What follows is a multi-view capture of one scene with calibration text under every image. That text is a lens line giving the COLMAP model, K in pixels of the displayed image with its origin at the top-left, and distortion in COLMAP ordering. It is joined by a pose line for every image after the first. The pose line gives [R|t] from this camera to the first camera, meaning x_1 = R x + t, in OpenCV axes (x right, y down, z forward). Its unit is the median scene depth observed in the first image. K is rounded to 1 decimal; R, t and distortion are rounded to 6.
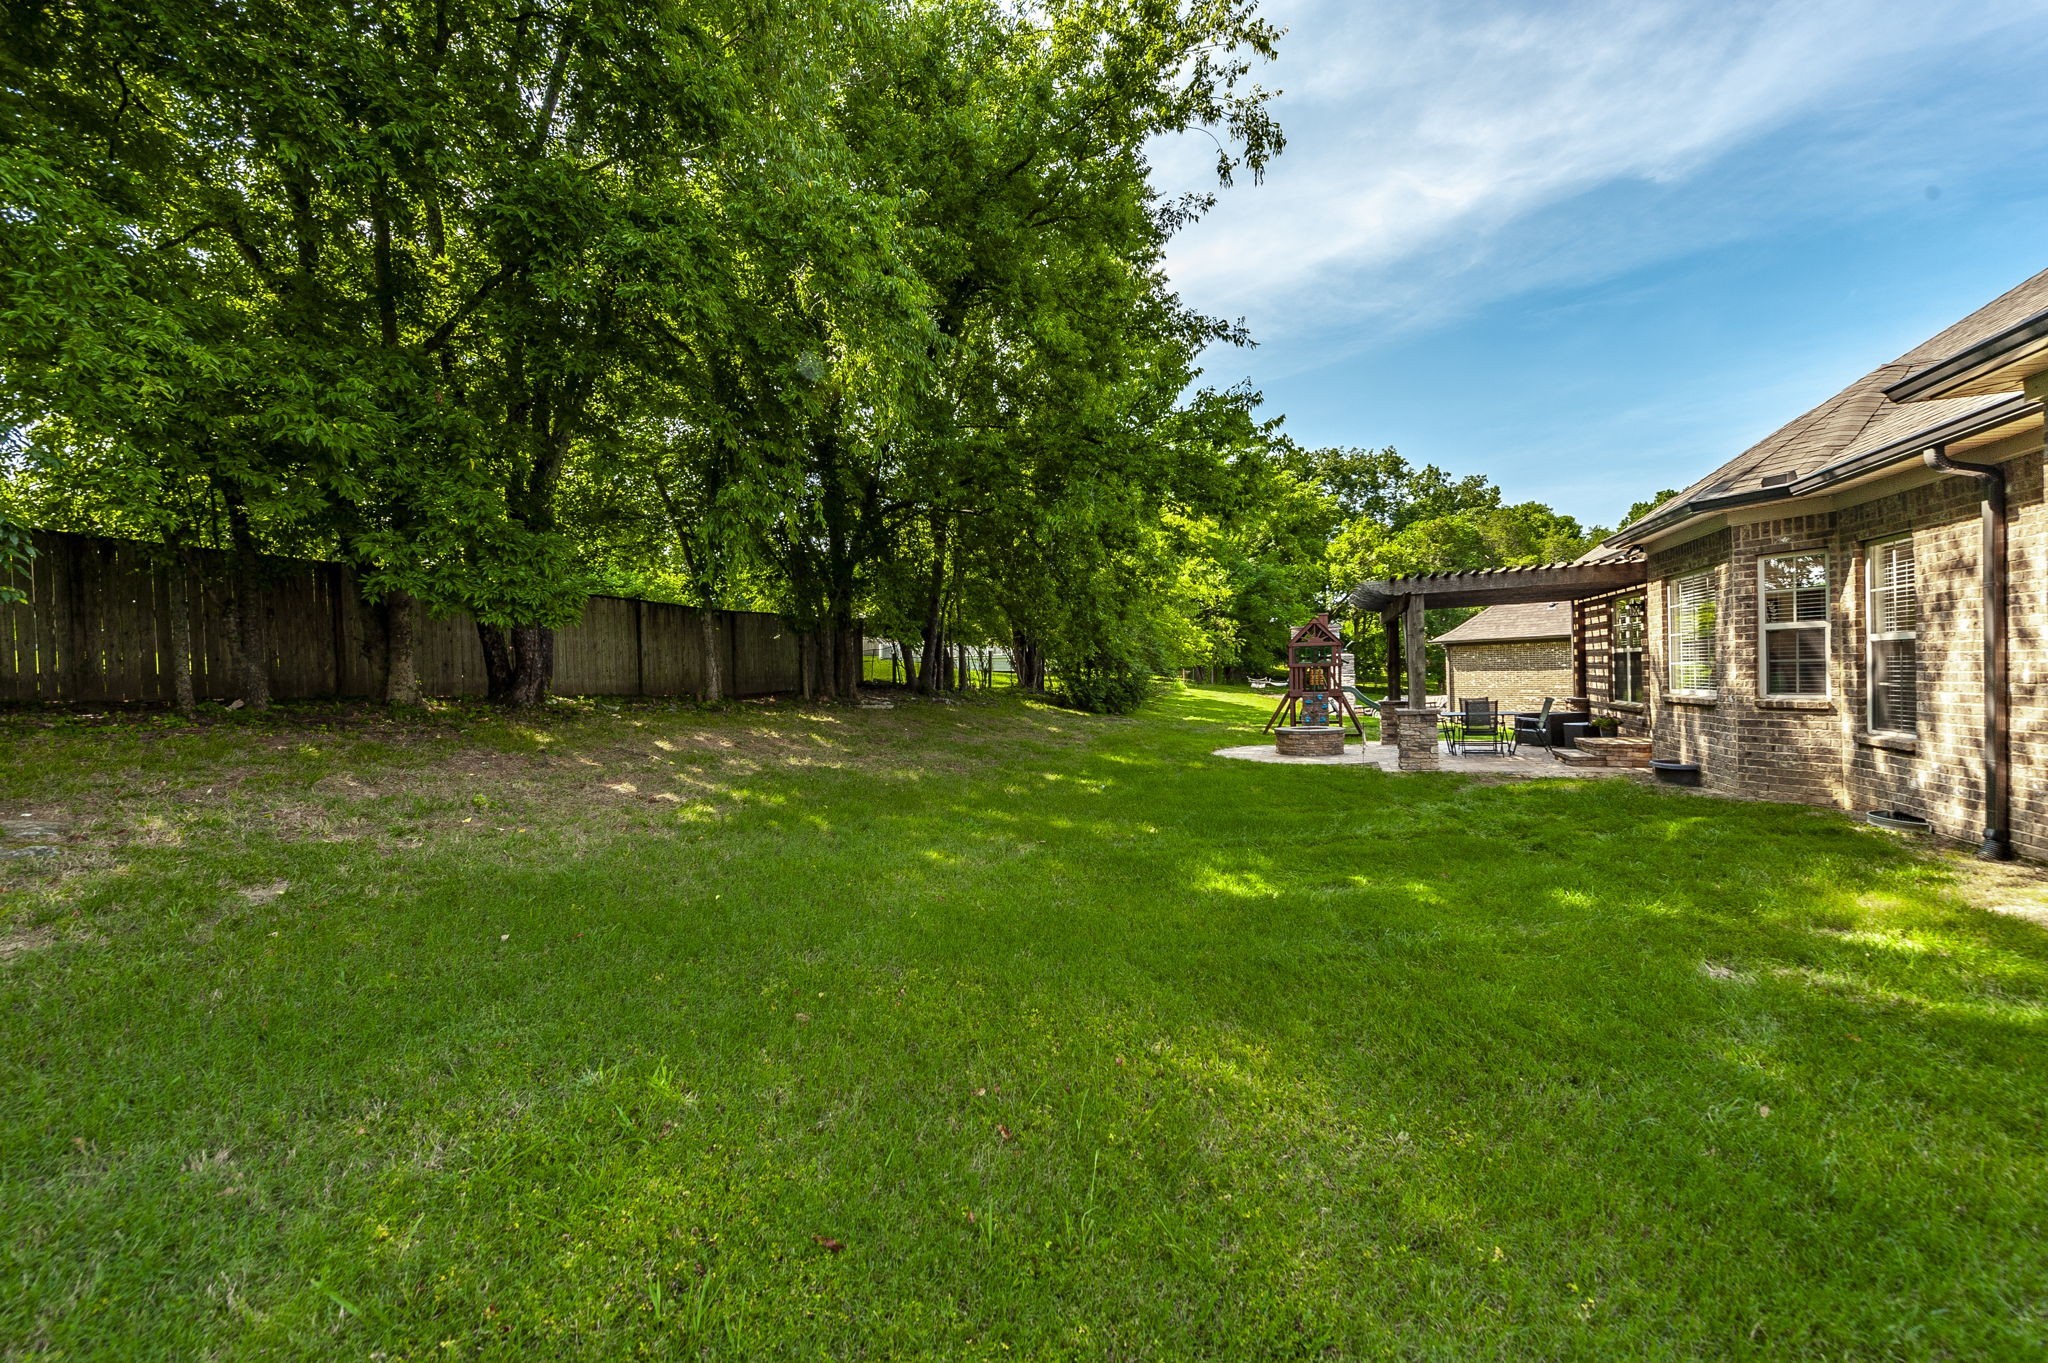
lens RADIAL K [[801.3, 0, 1032.6], [0, 801.3, 678.3], [0, 0, 1]] dist [-0.000705, -0.000424]
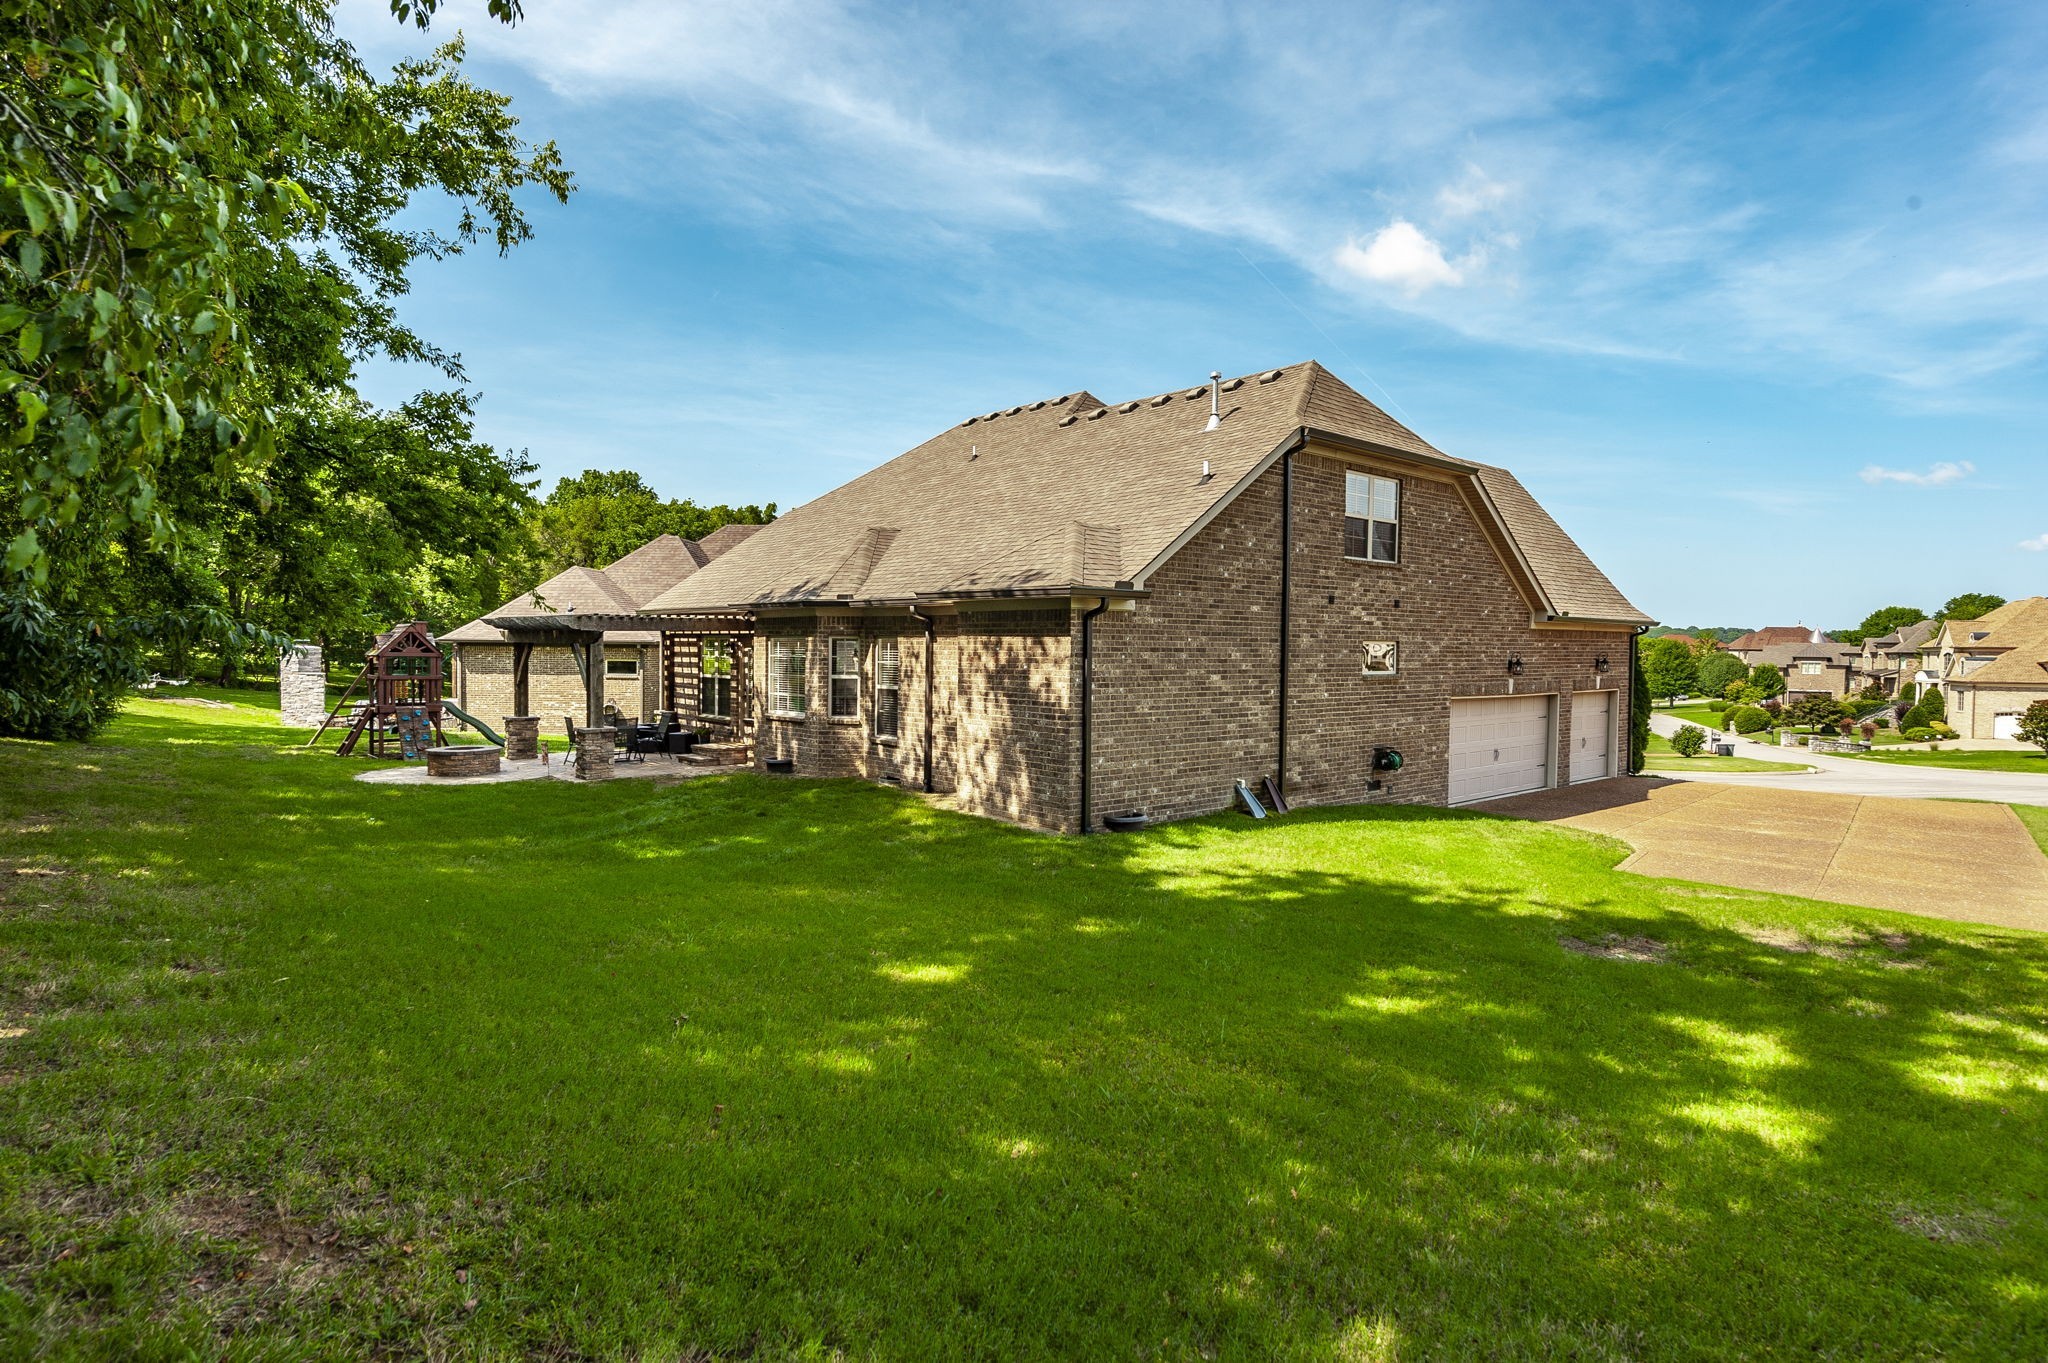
lens RADIAL K [[1066.6, 0, 1023.3], [0, 1066.6, 685.1], [0, 0, 1]] dist [0.011688, -0.012099]
pose [[0.473590, -0.003188, 0.880739, -0.967183], [-0.015579, 0.999807, 0.011996, -0.084179], [-0.880607, -0.019403, 0.473449, -0.479603]]
